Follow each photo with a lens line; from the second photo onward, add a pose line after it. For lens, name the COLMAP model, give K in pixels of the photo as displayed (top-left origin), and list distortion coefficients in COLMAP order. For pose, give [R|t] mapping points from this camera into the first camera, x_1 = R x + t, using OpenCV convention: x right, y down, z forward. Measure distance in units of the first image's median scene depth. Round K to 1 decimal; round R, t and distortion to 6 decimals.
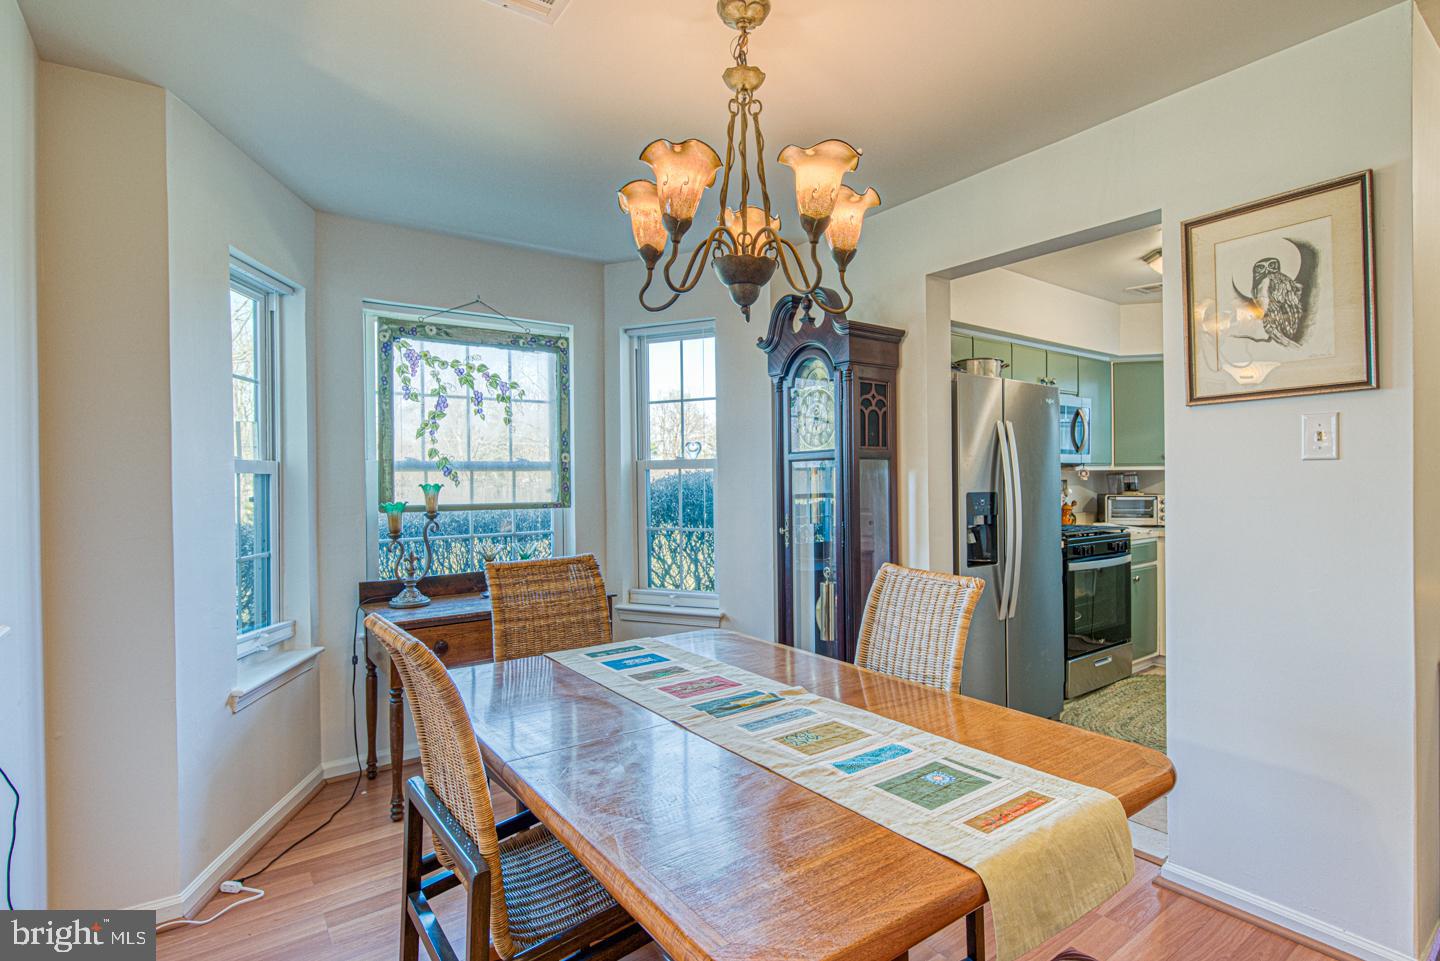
lens RADIAL K [[713.3, 0, 771.4], [0, 713.3, 480.2], [0, 0, 1]] dist [-0.003394, -0.000289]
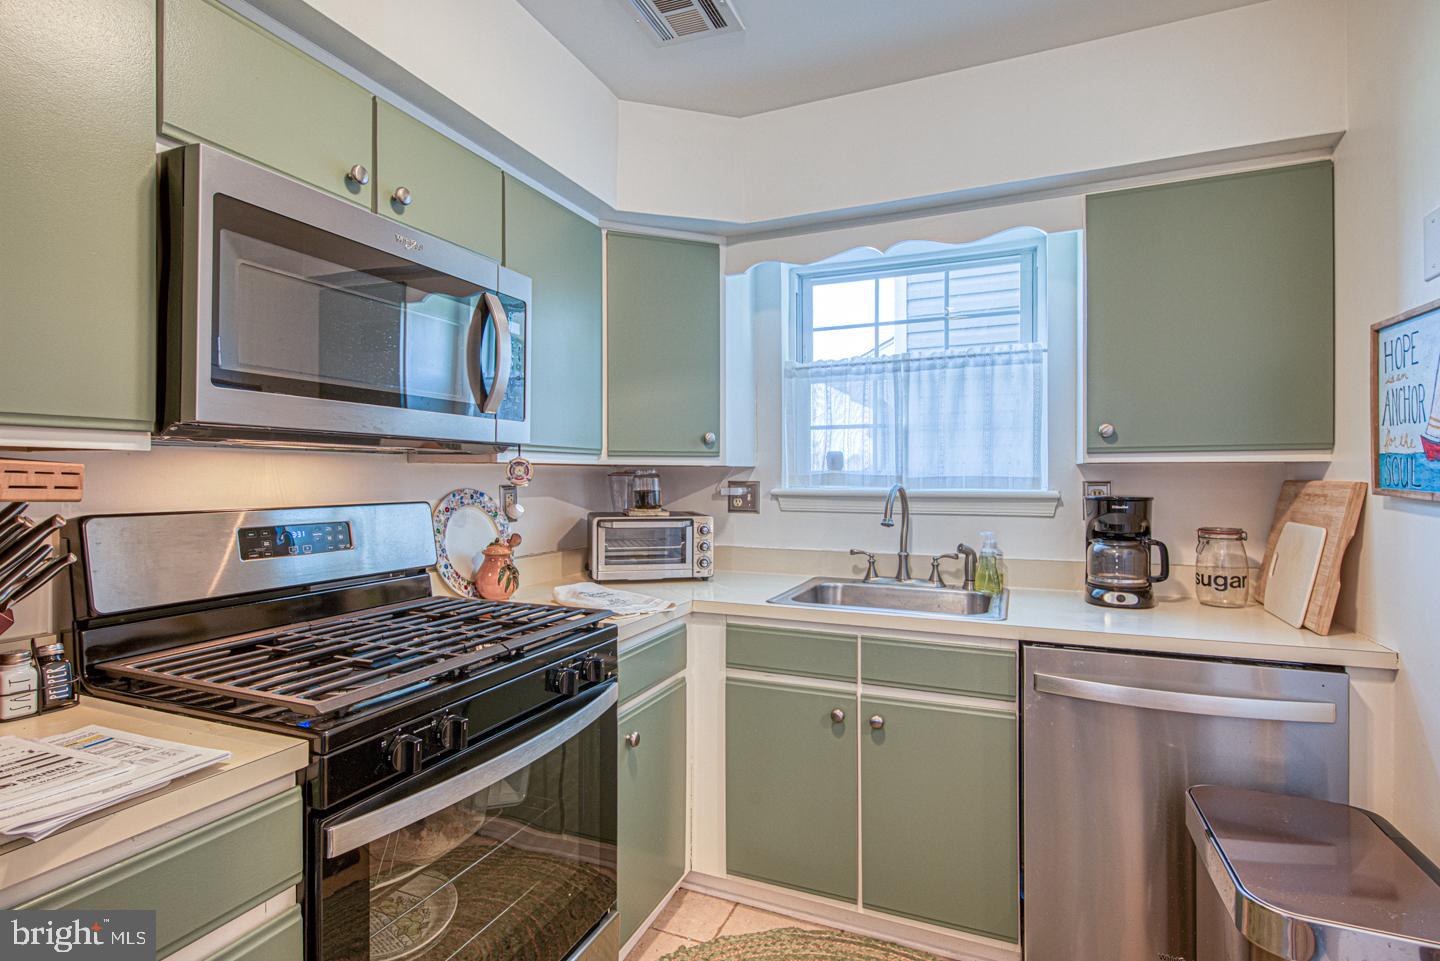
lens RADIAL K [[681.6, 0, 720.0], [0, 681.6, 480.5], [0, 0, 1]] dist [0.000109, -0.000006]
pose [[0.885304, 0.003911, 0.464996, 0.338783], [-0.006732, 0.999968, 0.004407, -0.006346], [-0.464964, -0.007032, 0.885302, 0.574316]]
